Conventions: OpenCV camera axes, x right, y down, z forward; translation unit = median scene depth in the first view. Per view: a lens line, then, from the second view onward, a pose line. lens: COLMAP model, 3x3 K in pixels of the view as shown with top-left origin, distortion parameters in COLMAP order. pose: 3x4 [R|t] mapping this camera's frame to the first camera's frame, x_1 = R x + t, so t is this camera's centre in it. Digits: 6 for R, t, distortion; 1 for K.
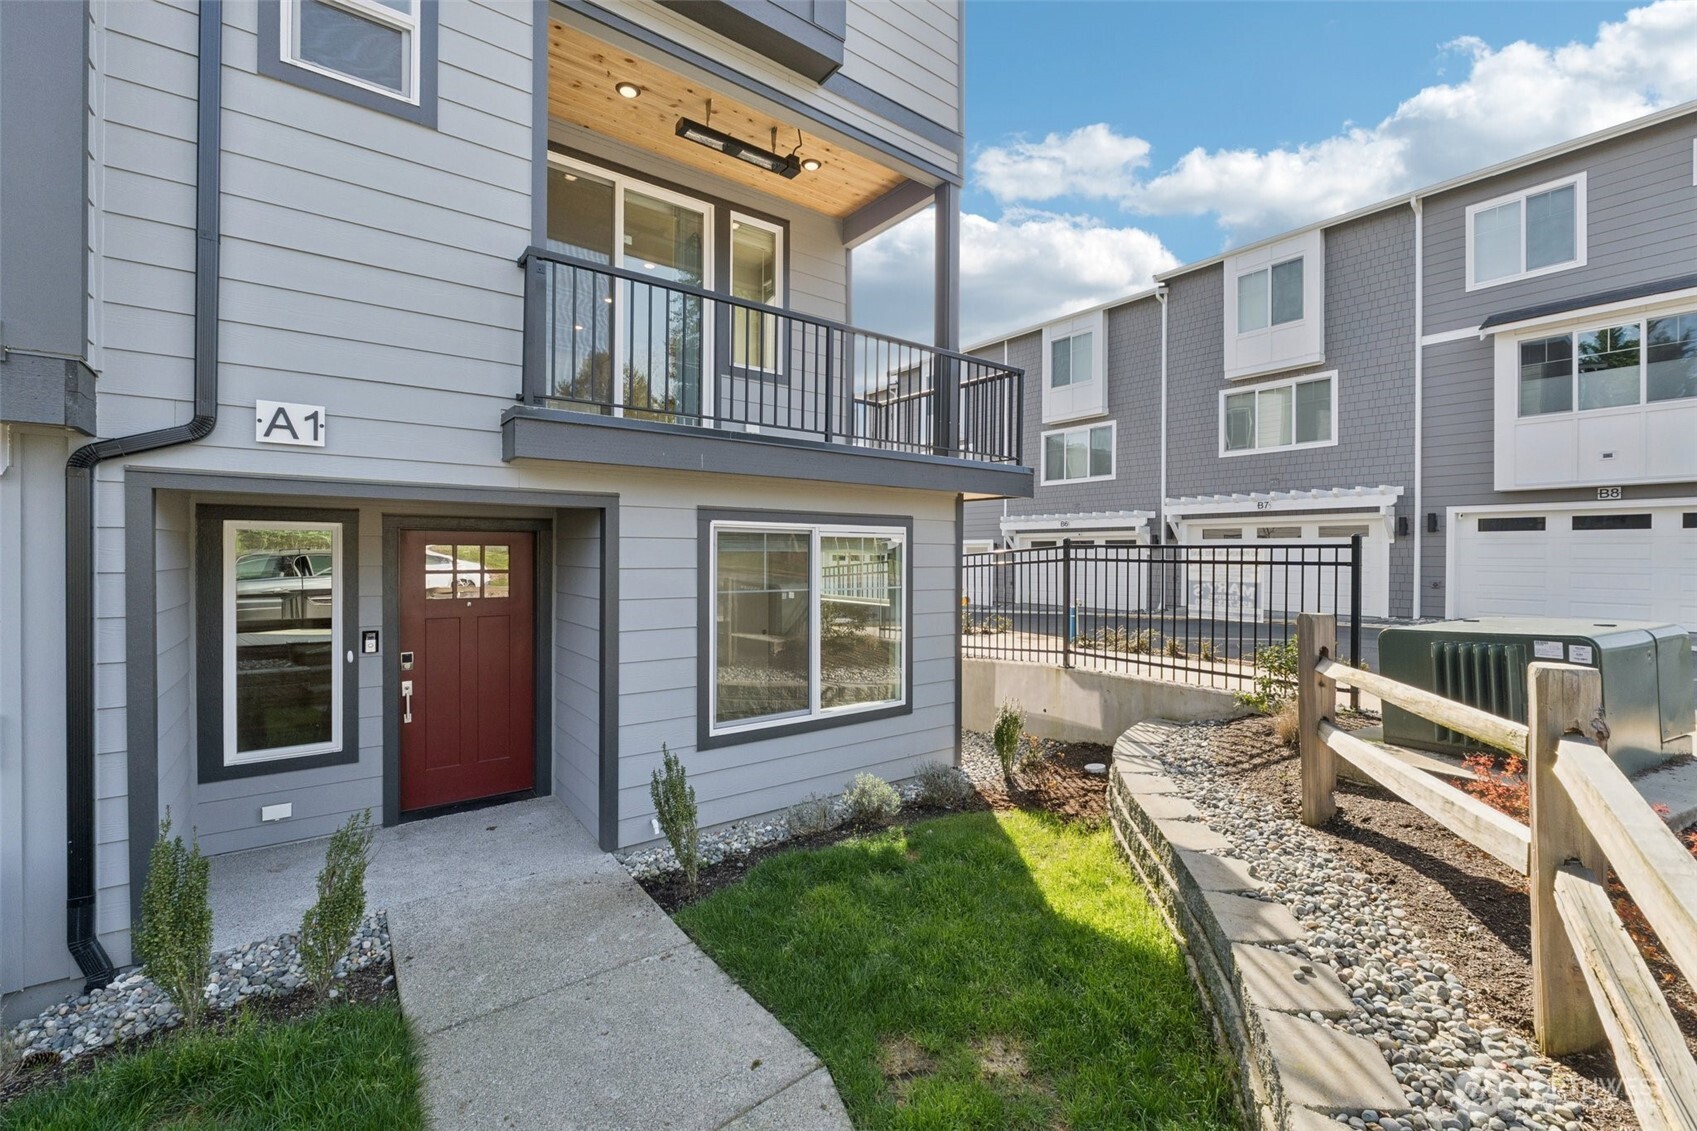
lens RADIAL K [[708.5, 0, 855.8], [0, 708.5, 556.0], [0, 0, 1]] dist [-0.005970, -0.000338]
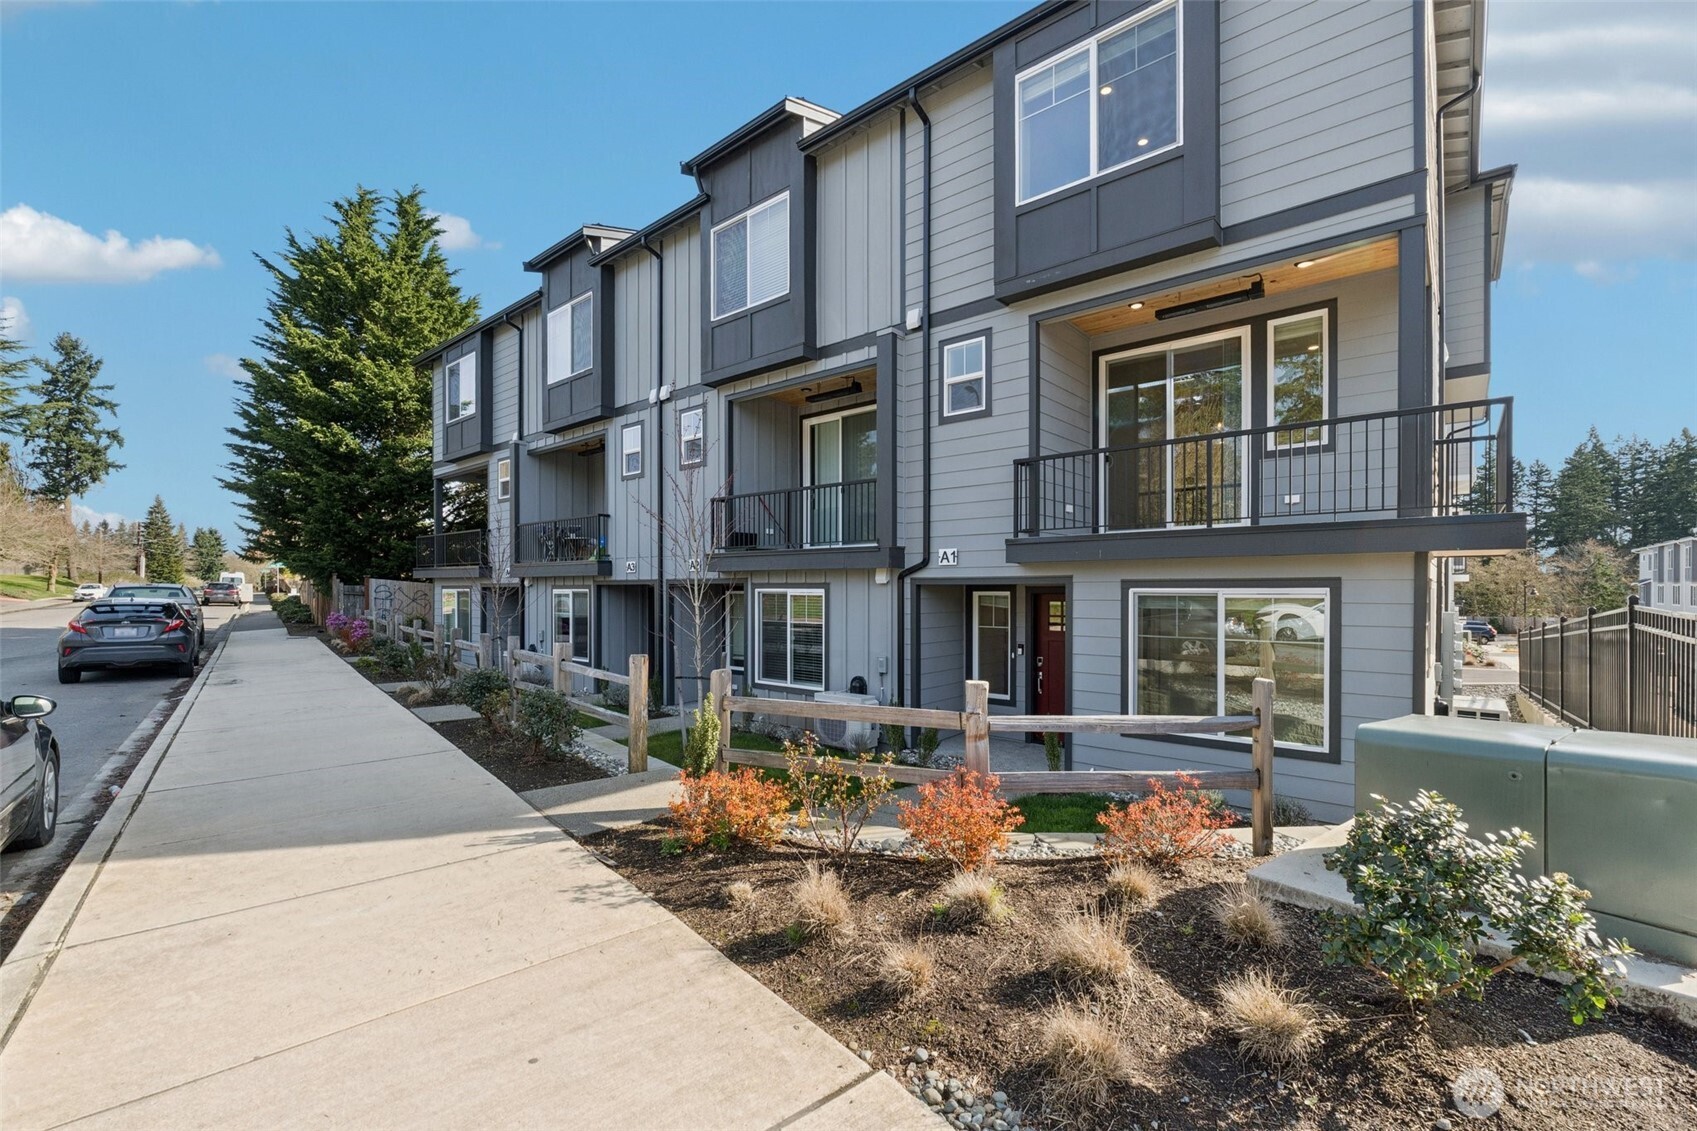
lens RADIAL K [[719.0, 0, 847.7], [0, 719.0, 580.7], [0, 0, 1]] dist [-0.007345, -0.000276]
pose [[0.213672, -0.015029, -0.976790, 1.228252], [0.002996, 0.999887, -0.014729, -0.047493], [0.976901, 0.000220, 0.213693, 0.066009]]
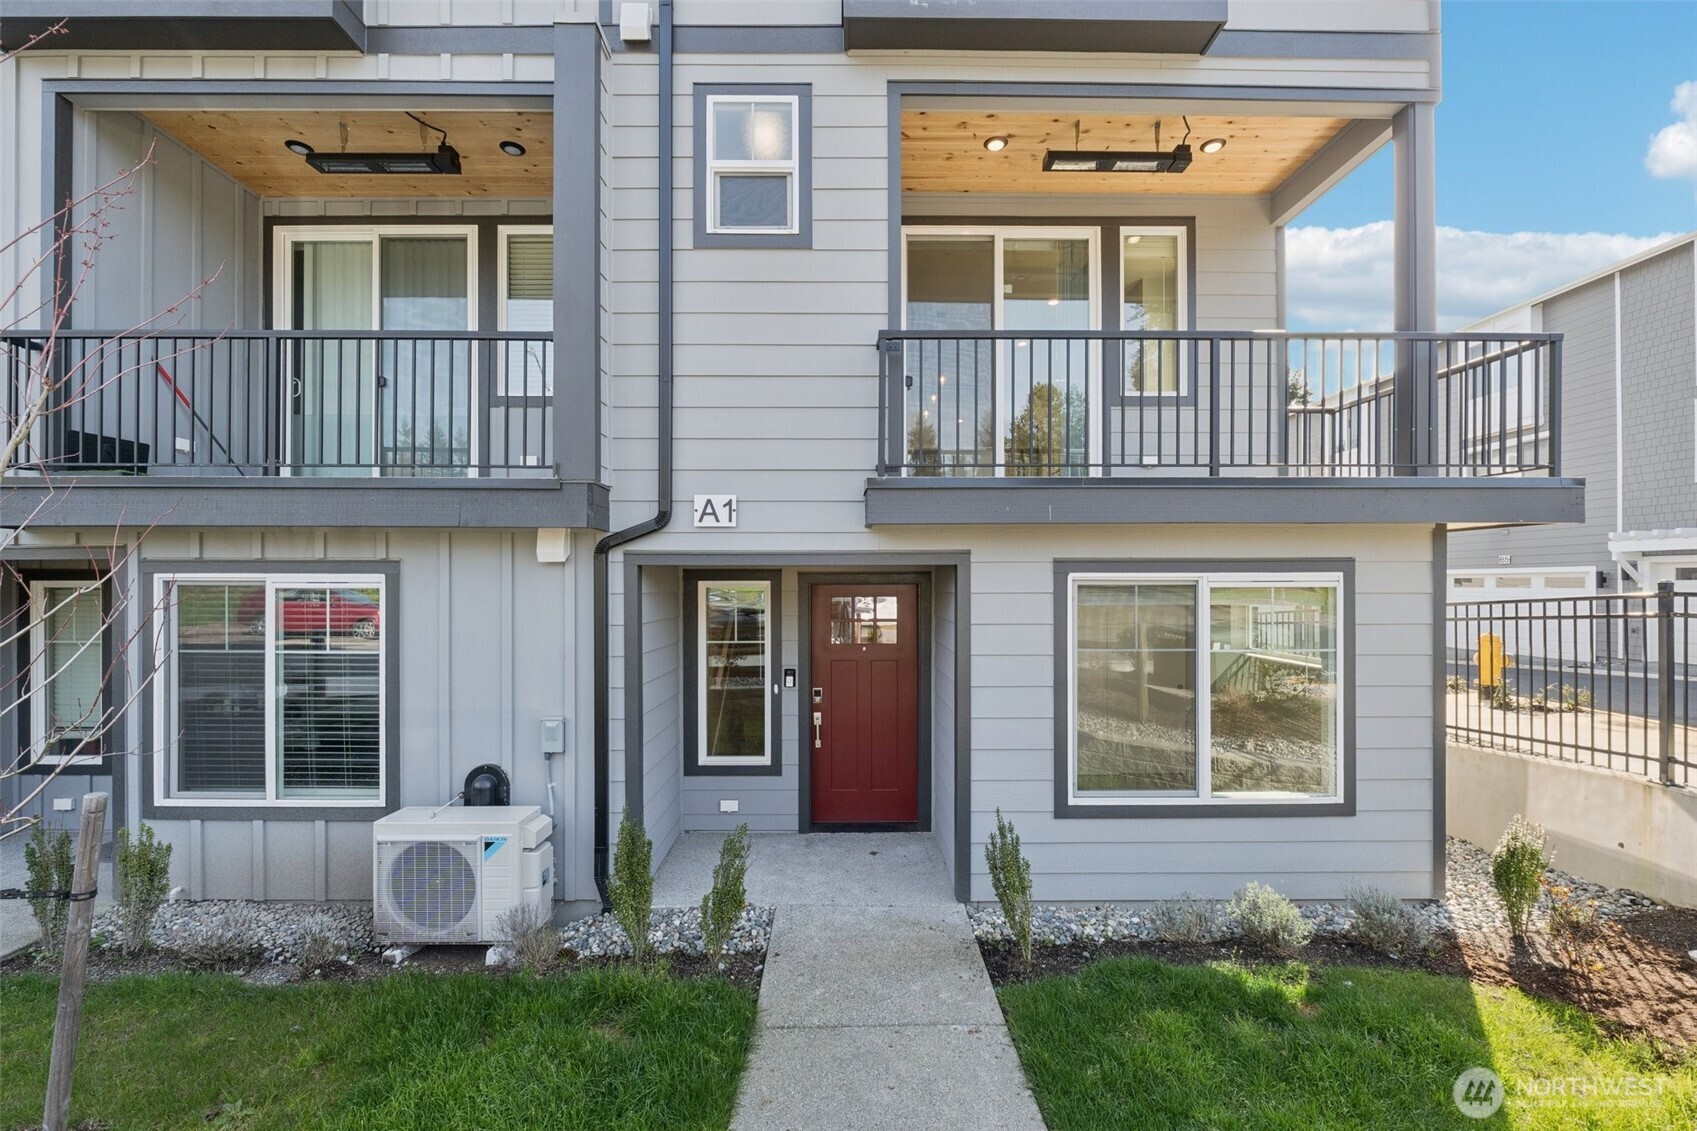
lens RADIAL K [[719.0, 0, 847.7], [0, 719.0, 580.7], [0, 0, 1]] dist [-0.007345, -0.000276]
pose [[0.800967, -0.008364, -0.598651, 0.133358], [0.004653, 0.999959, -0.007745, -0.035385], [0.598691, 0.003418, 0.800973, 0.067835]]
